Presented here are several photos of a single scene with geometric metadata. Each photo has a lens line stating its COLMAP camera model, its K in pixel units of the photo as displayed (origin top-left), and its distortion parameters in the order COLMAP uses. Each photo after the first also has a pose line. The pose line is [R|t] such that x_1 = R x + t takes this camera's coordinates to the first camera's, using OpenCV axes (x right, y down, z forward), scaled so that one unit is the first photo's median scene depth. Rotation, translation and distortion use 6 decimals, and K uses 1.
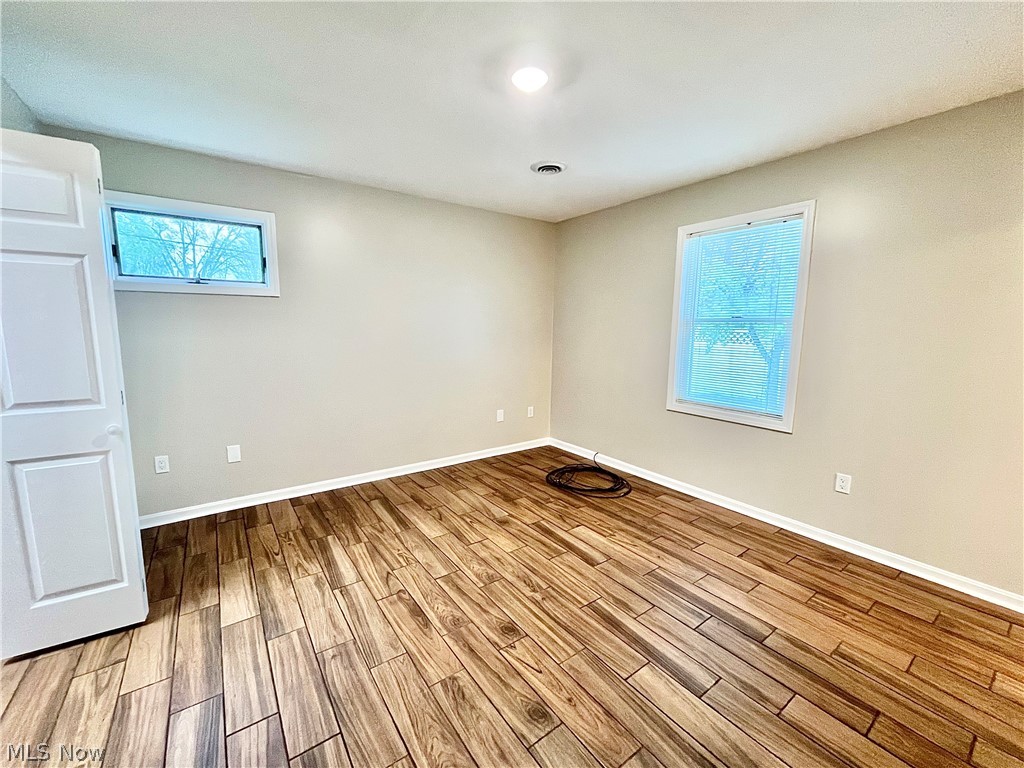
lens RADIAL K [[411.8, 0, 511.5], [0, 411.8, 383.1], [0, 0, 1]] dist [-0.000699, -0.000373]
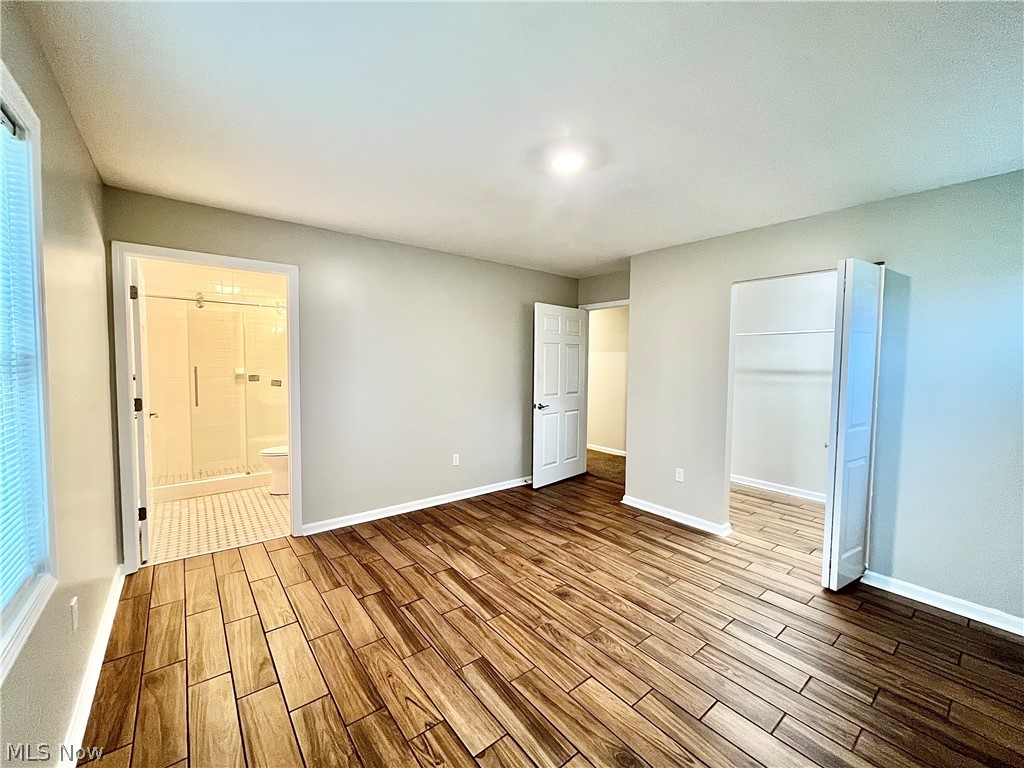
lens RADIAL K [[411.8, 0, 511.5], [0, 411.8, 383.1], [0, 0, 1]] dist [-0.000699, -0.000373]
pose [[-0.998499, -0.018970, -0.051387, 0.226725], [-0.028476, 0.981156, 0.191106, -0.307068], [0.046794, 0.192283, -0.980223, 2.009549]]
